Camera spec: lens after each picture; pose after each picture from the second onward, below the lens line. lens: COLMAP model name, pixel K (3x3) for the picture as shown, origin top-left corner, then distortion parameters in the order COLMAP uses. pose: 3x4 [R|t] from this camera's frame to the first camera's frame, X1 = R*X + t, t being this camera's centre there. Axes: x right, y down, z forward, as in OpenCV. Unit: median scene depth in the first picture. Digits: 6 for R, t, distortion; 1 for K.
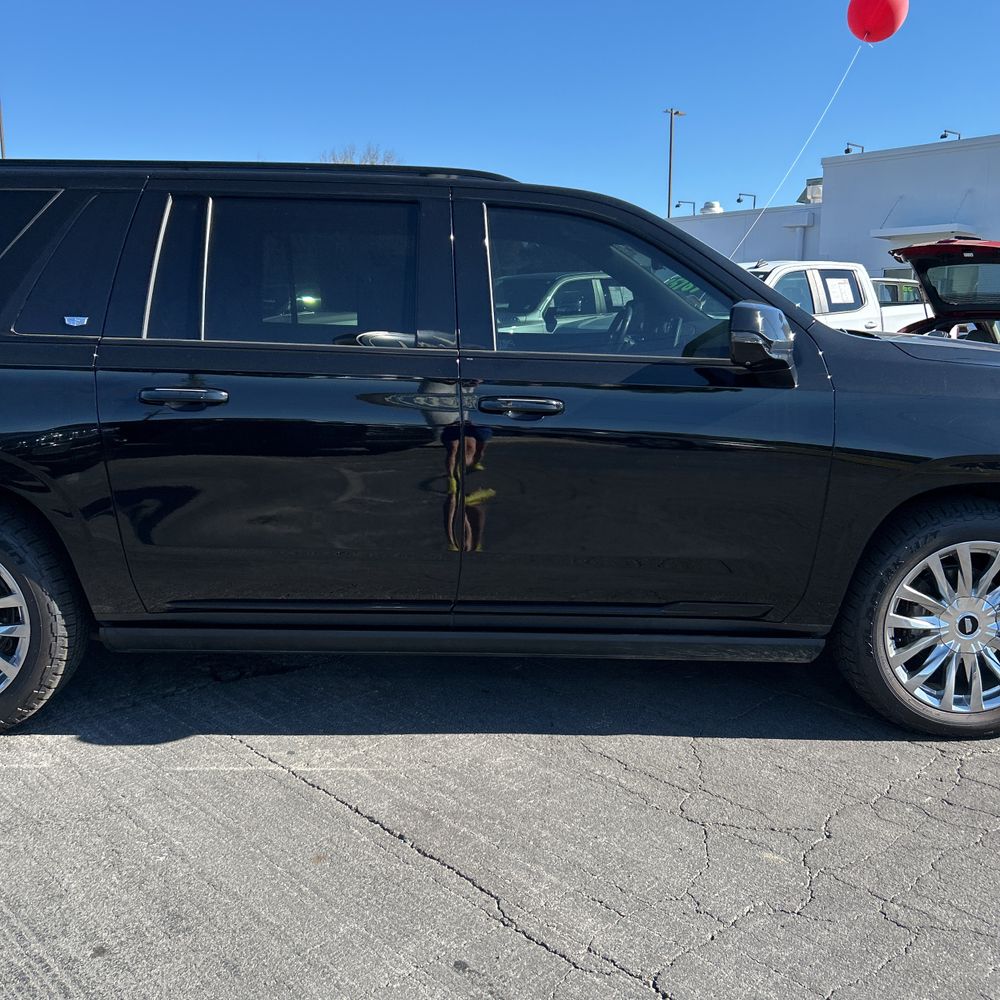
lens RADIAL K [[1018.7, 0, 524.1], [0, 1018.7, 511.0], [0, 0, 1]] dist [0.018503, 0.000000]
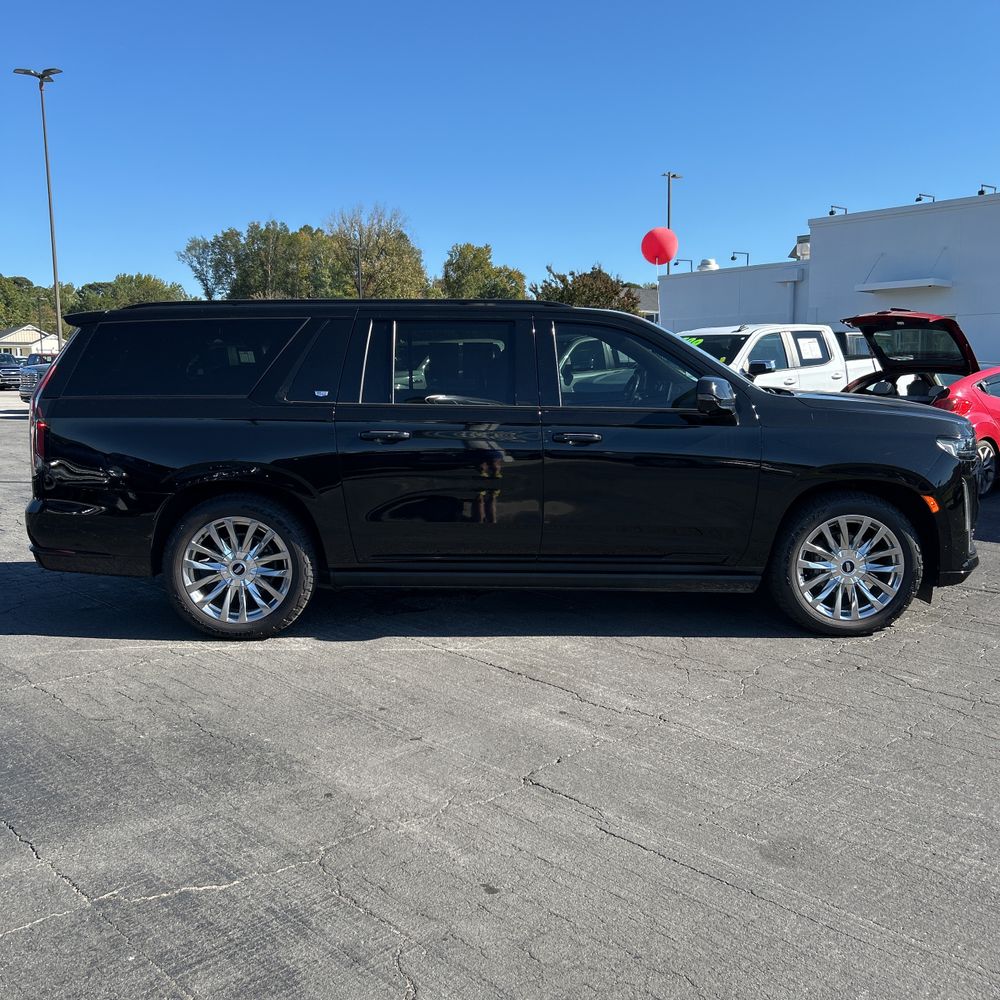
lens RADIAL K [[1018.7, 0, 502.7], [0, 1018.7, 503.9], [0, 0, 1]] dist [0.018503, 0.000000]
pose [[0.999583, -0.012976, -0.025797, -0.080144], [0.011585, 0.998508, -0.053355, 0.091712], [0.026451, 0.053034, 0.998242, -0.668246]]
